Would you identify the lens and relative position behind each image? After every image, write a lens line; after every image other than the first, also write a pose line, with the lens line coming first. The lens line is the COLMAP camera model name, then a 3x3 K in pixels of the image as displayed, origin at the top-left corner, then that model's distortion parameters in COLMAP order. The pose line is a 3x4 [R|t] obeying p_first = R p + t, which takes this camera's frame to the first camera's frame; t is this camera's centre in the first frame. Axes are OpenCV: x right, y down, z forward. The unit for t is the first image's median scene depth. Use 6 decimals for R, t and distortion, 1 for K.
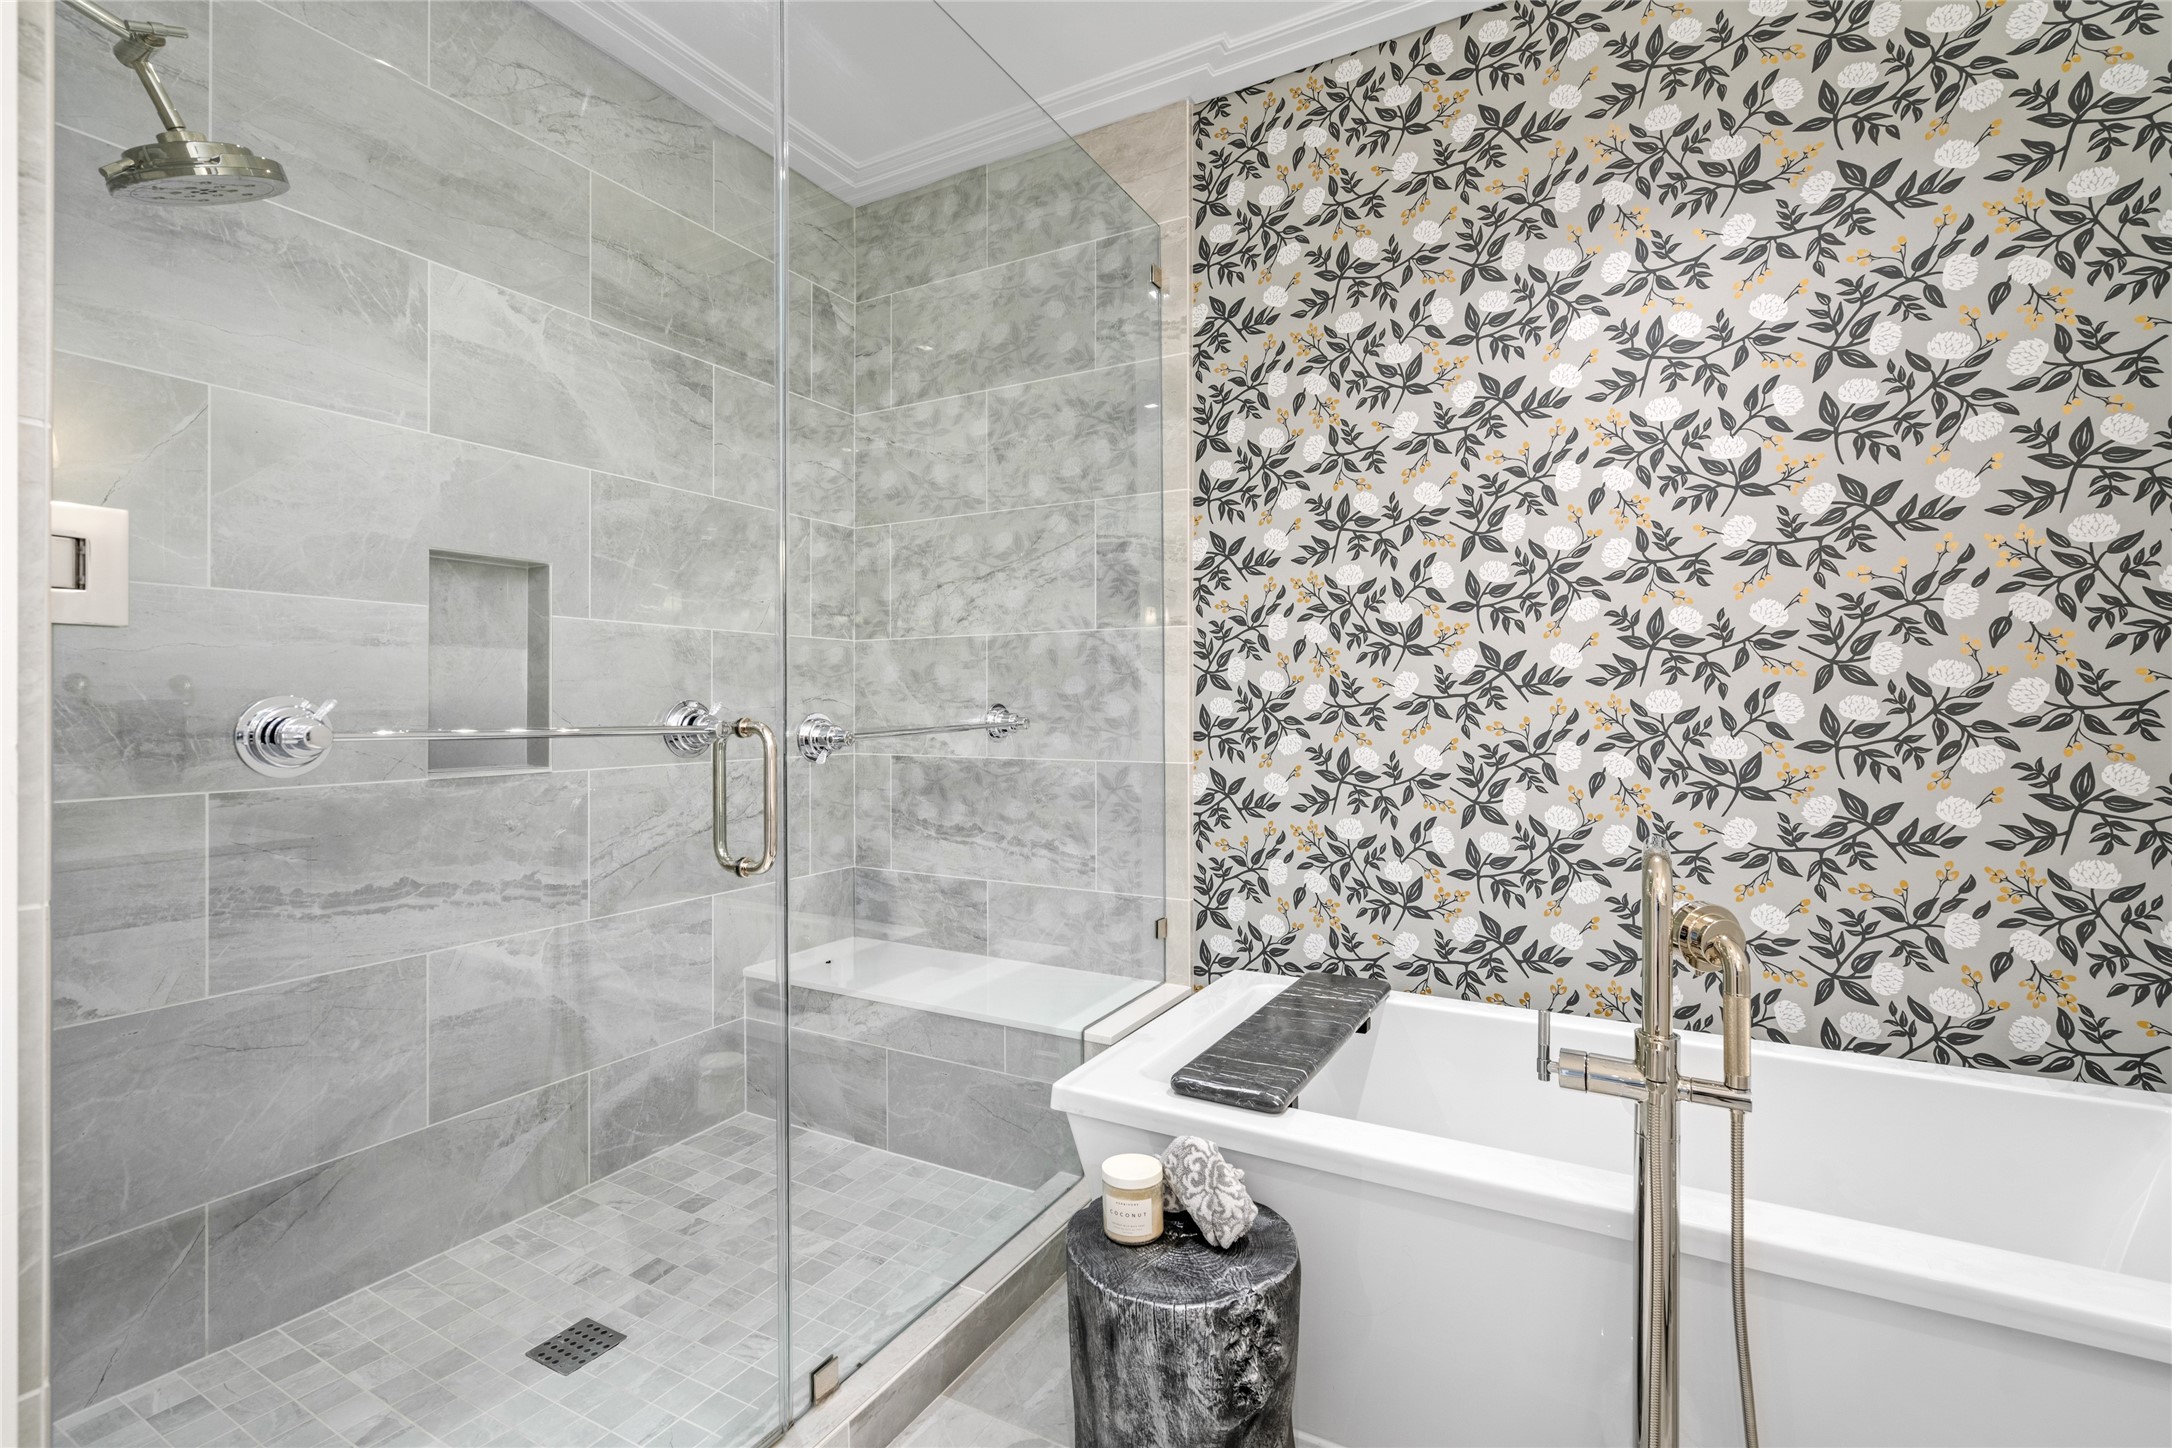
lens RADIAL K [[997.5, 0, 1070.2], [0, 997.5, 701.1], [0, 0, 1]] dist [-0.007444, 0.001328]
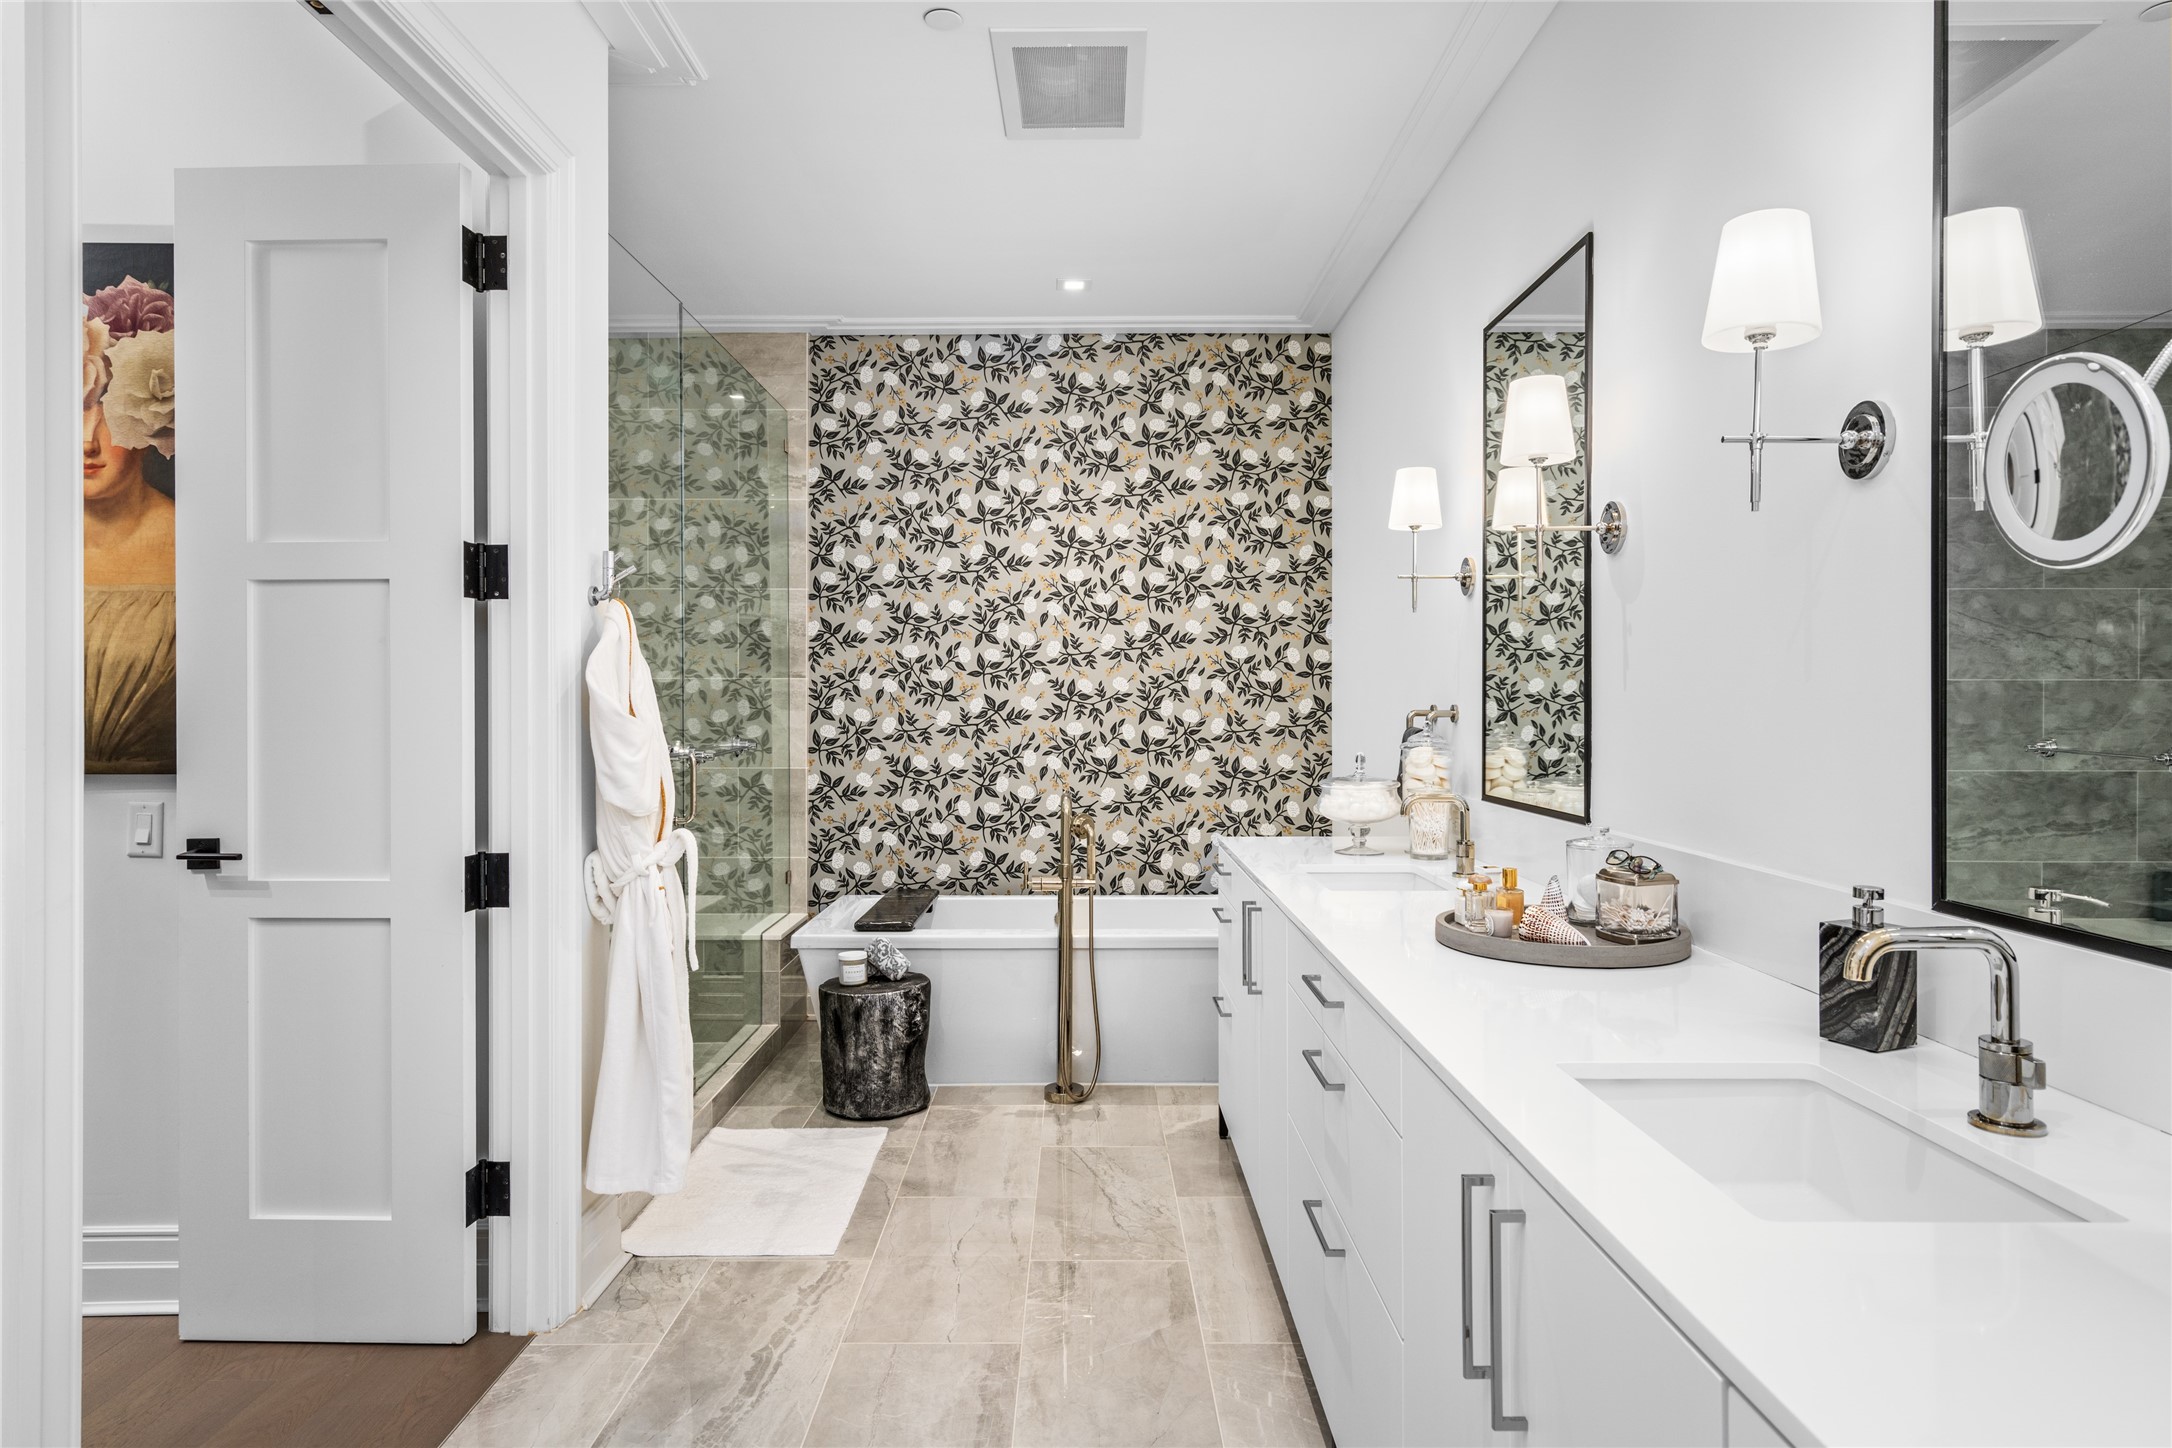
lens RADIAL K [[1246.9, 0, 1086.1], [0, 1246.9, 712.5], [0, 0, 1]] dist [-0.005135, -0.000187]
pose [[0.865523, -0.003327, 0.500858, -0.472808], [-0.003927, 0.999902, 0.013426, -0.050726], [-0.500854, -0.013588, 0.865425, -0.877466]]
